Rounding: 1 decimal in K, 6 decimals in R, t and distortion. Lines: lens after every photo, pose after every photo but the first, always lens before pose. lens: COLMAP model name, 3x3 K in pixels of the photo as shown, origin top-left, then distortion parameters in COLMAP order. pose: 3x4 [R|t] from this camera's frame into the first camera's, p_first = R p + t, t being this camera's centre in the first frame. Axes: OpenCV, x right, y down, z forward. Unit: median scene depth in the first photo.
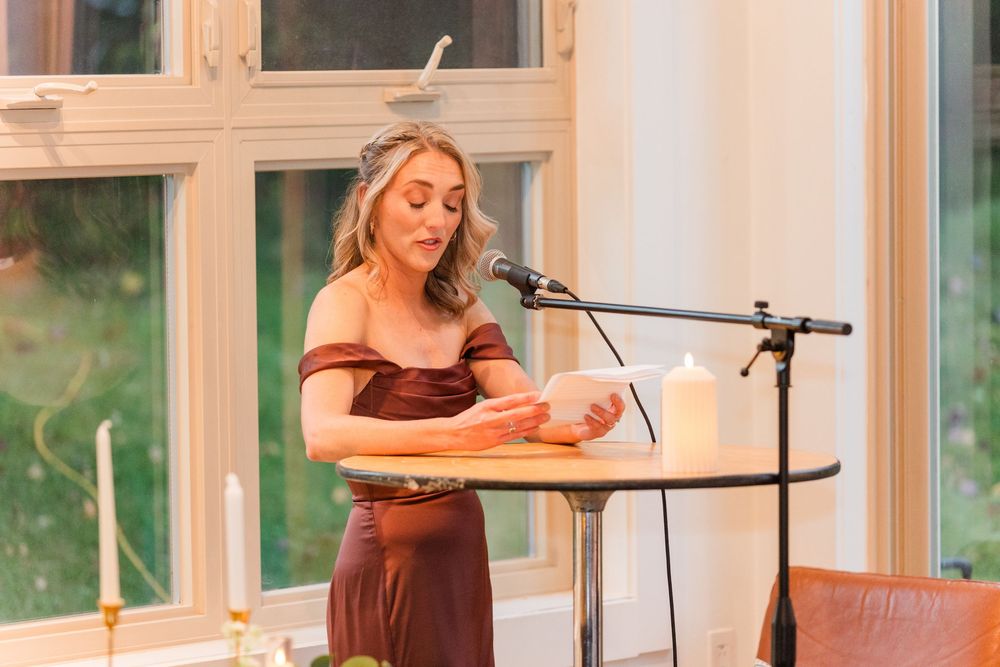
lens RADIAL K [[4484.6, 0, 500.0], [0, 4484.6, 333.5], [0, 0, 1]] dist [0.074875, 1.726097]
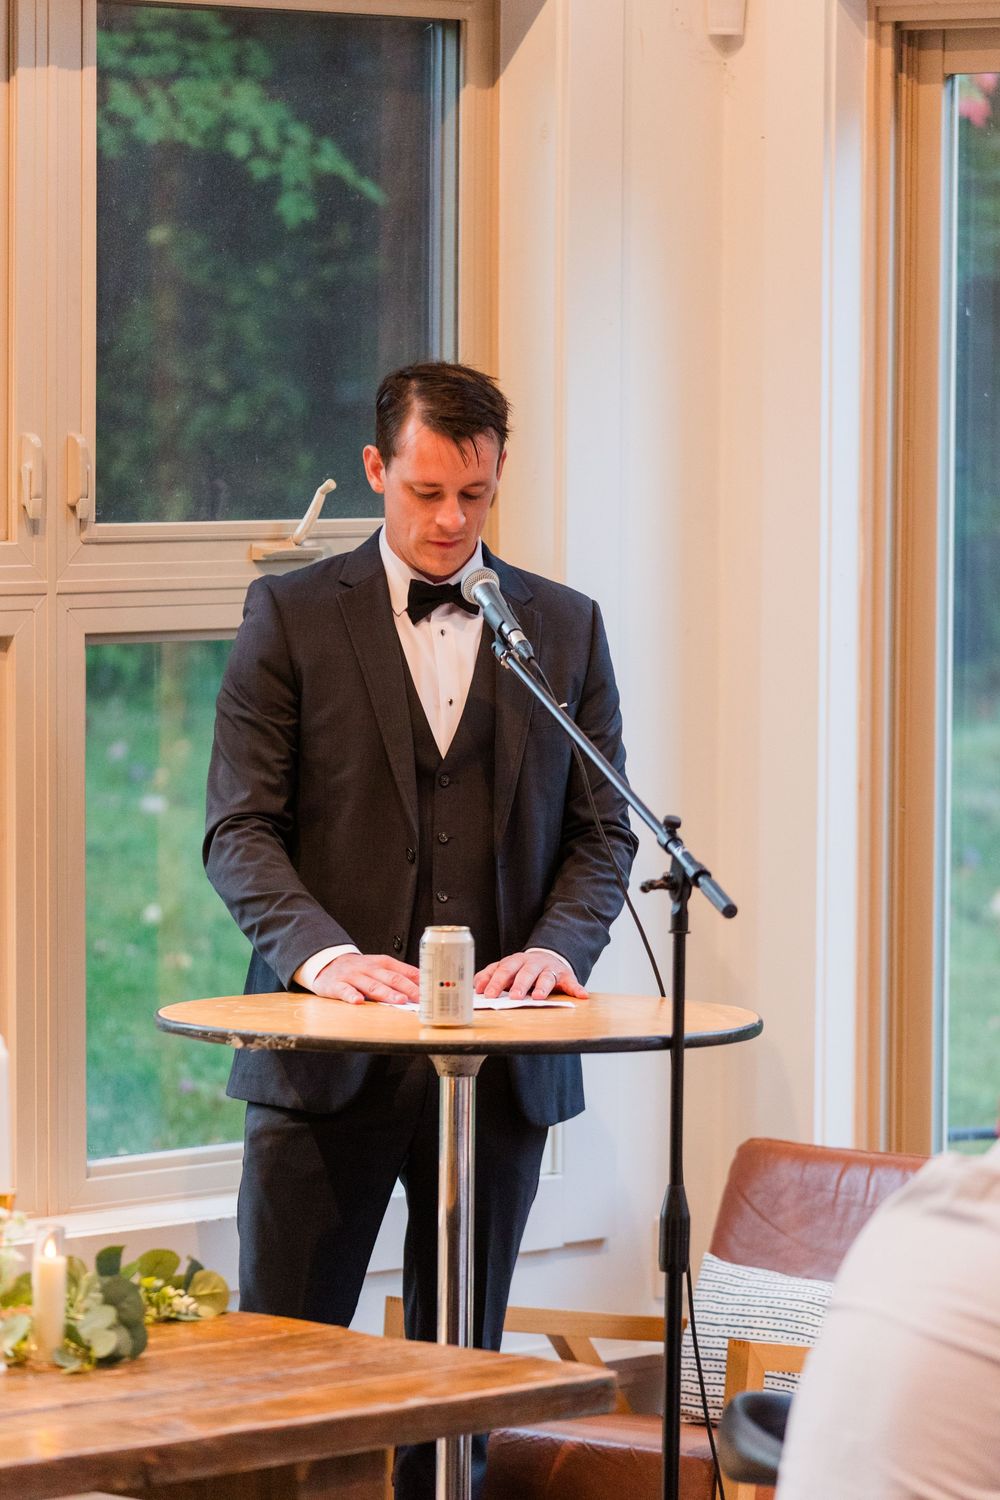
lens RADIAL K [[6394.8, 0, 500.0], [0, 6394.8, 750.0], [0, 0, 1]] dist [-0.029182, 1.144350]
pose [[0.999503, 0.015910, -0.027218, 0.052626], [-0.015909, 0.999873, 0.000239, -0.018652], [0.027219, 0.000194, 0.999629, -0.160665]]
